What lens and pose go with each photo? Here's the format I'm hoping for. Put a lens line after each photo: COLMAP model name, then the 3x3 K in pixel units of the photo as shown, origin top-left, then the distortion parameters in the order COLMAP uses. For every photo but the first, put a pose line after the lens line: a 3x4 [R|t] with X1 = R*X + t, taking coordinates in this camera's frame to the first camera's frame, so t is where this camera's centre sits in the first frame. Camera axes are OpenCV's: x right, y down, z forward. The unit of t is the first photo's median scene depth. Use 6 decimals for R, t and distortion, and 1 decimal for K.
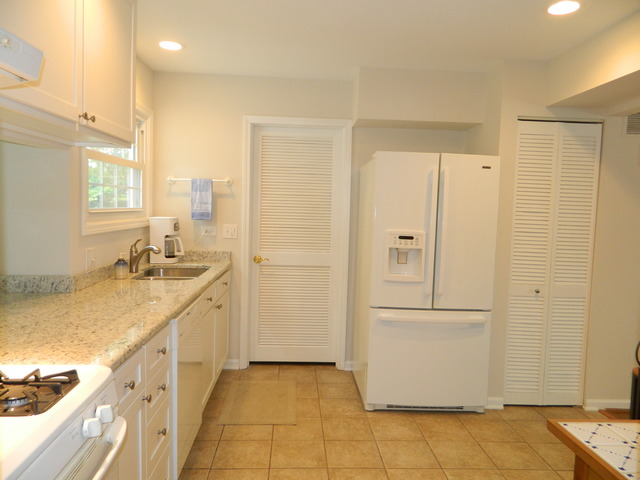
lens RADIAL K [[478.2, 0, 320.9], [0, 478.2, 241.0], [0, 0, 1]] dist [0.006951, -0.002305]
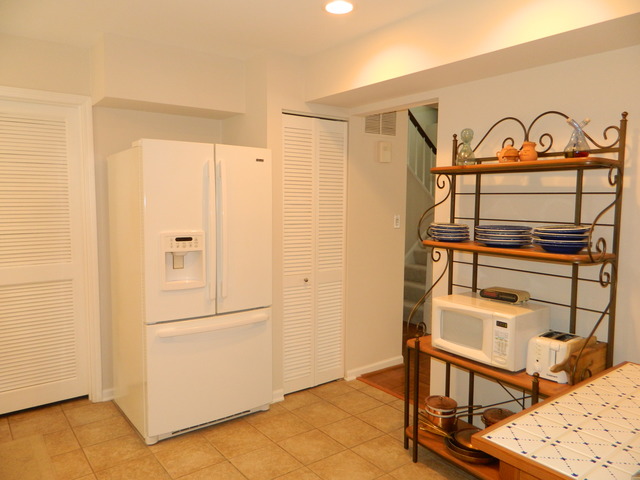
lens RADIAL K [[478.2, 0, 319.4], [0, 478.2, 238.5], [0, 0, 1]] dist [0.006951, -0.002305]
pose [[0.826038, -0.074504, 0.558669, -0.101191], [0.059994, 0.997216, 0.044282, -0.030557], [-0.560413, -0.003061, 0.828208, 0.126744]]
